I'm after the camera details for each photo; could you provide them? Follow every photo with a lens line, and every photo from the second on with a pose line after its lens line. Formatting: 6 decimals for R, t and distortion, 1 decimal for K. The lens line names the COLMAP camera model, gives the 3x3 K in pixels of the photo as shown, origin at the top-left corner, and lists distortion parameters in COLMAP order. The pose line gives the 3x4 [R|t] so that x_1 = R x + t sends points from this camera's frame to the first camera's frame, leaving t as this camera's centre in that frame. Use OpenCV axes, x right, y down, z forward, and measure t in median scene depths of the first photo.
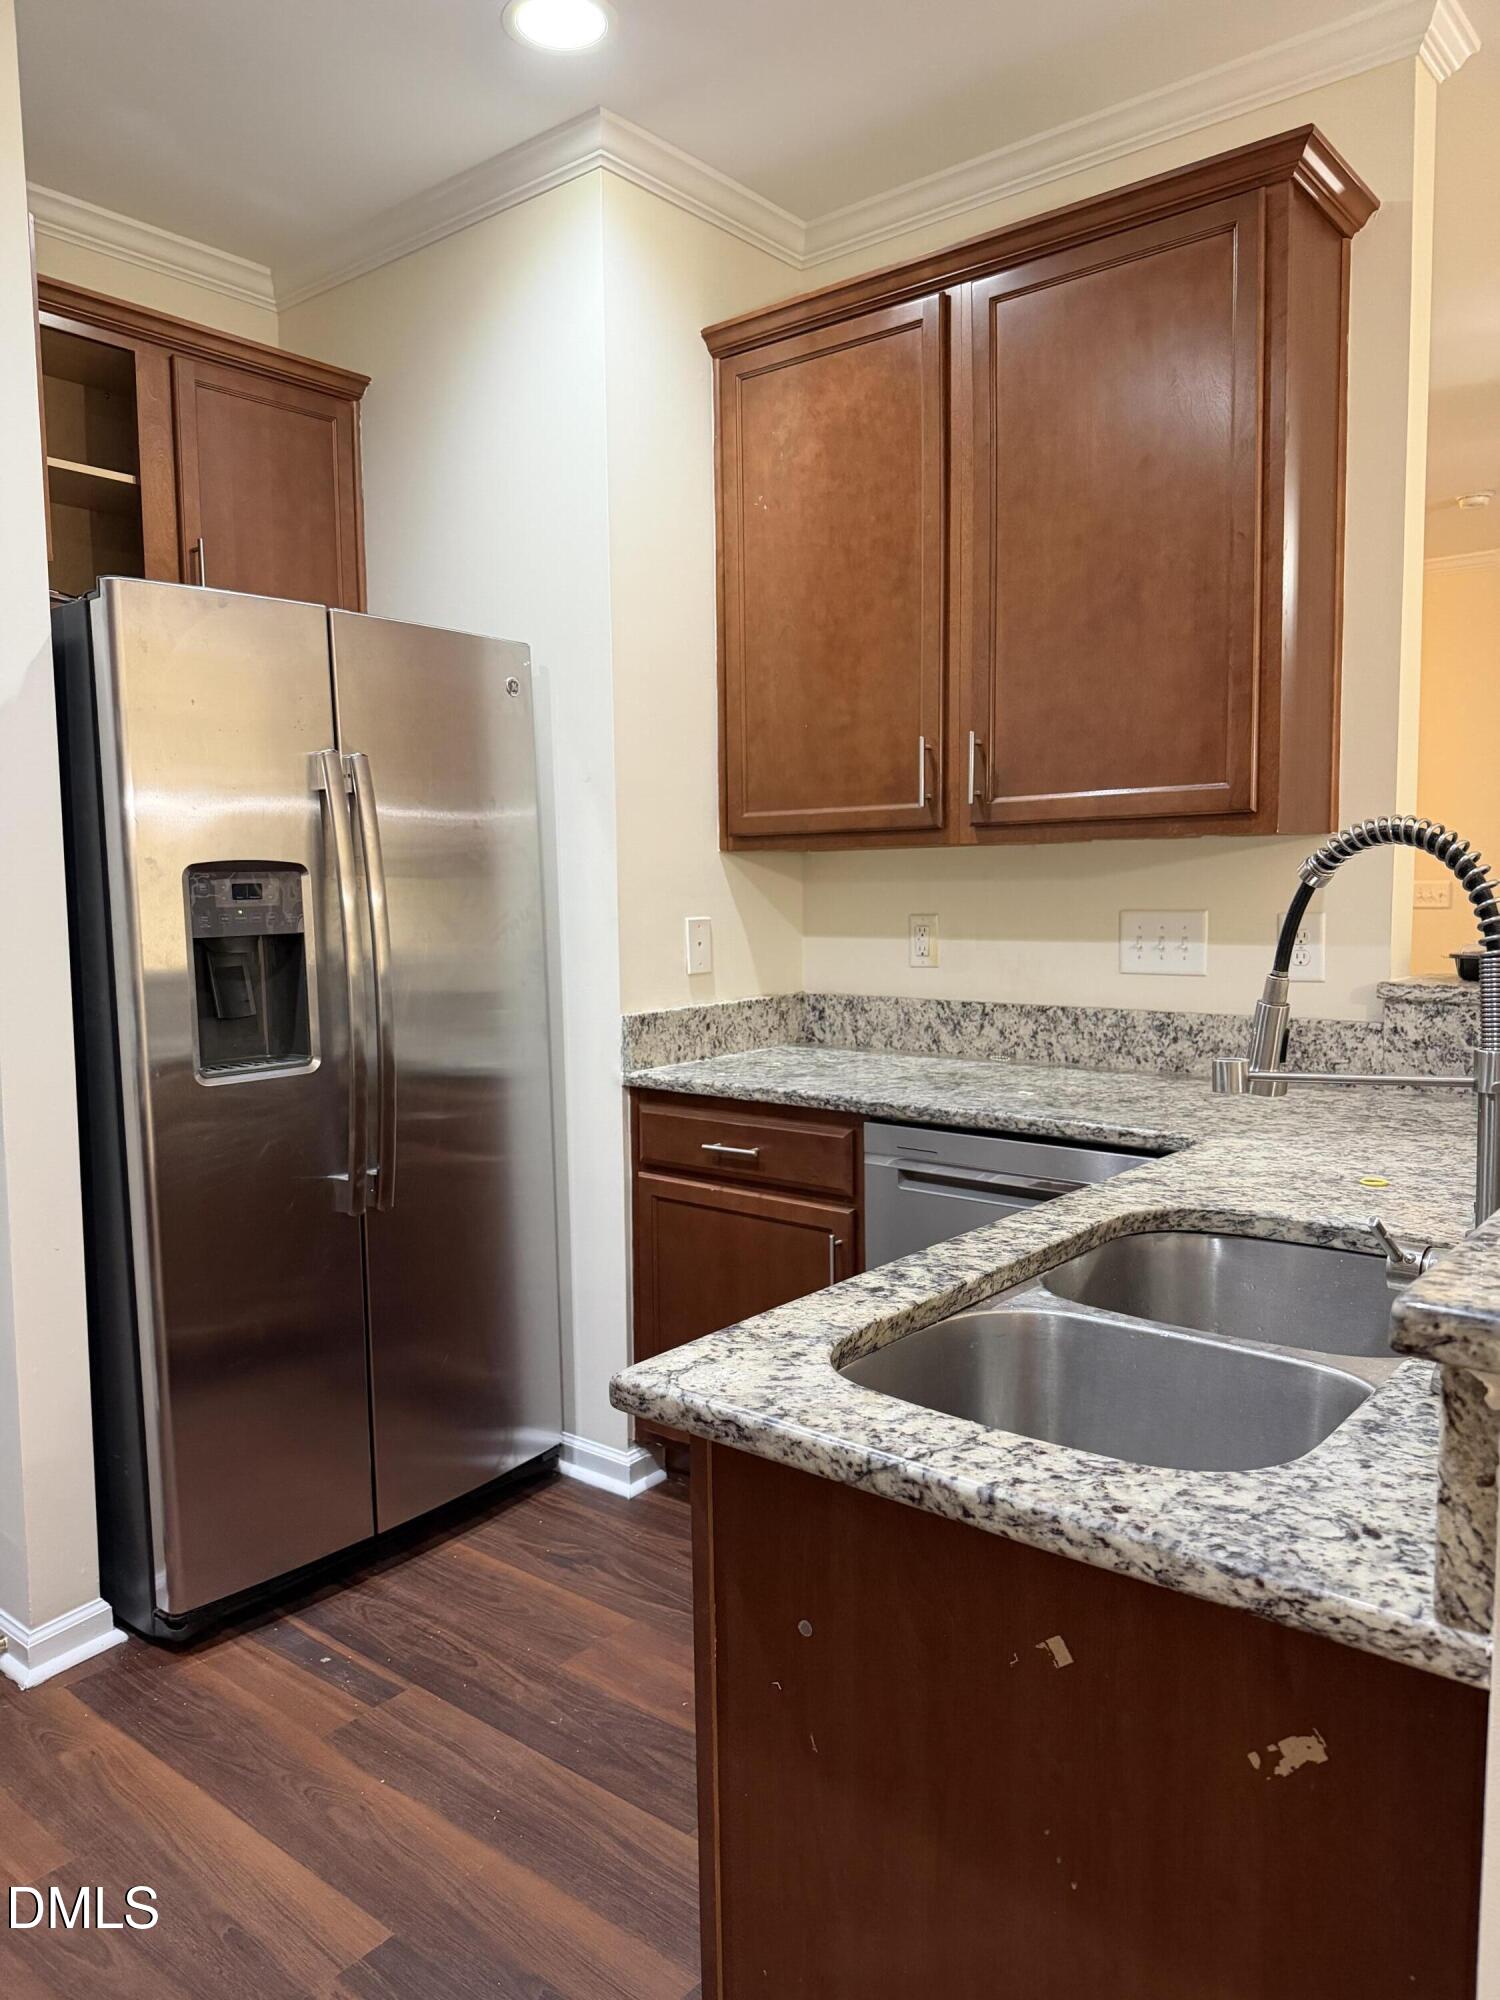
lens RADIAL K [[1408.7, 0, 750.0], [0, 1408.7, 1000.0], [0, 0, 1]] dist [0.184044, -0.452007]
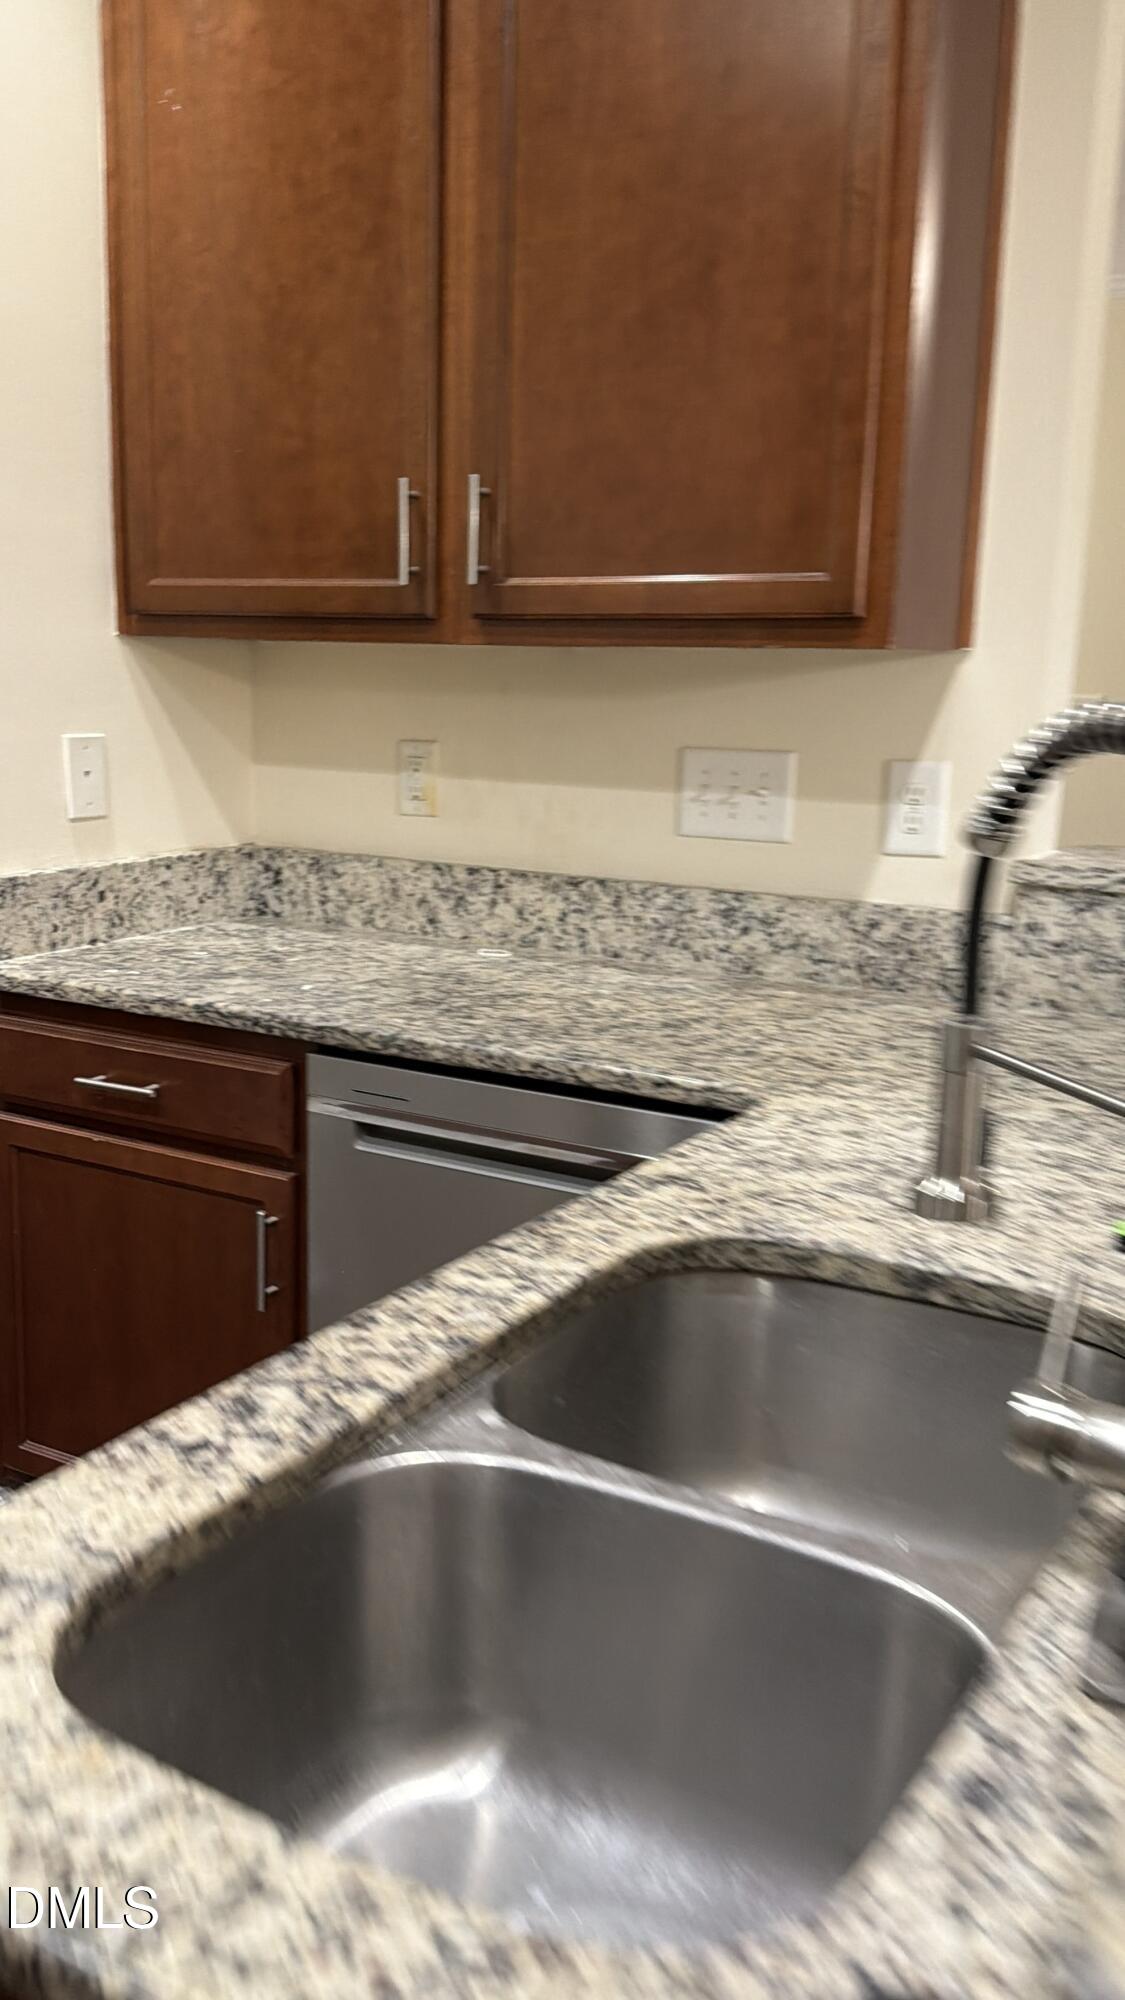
lens RADIAL K [[1643.8, 0, 562.5], [0, 1643.8, 1000.0], [0, 0, 1]] dist [0.178932, -0.325403]
pose [[0.987962, -0.000314, 0.154693, 0.073634], [-0.018796, 0.992345, 0.122061, -0.037558], [-0.153547, -0.123499, 0.980393, 0.179099]]
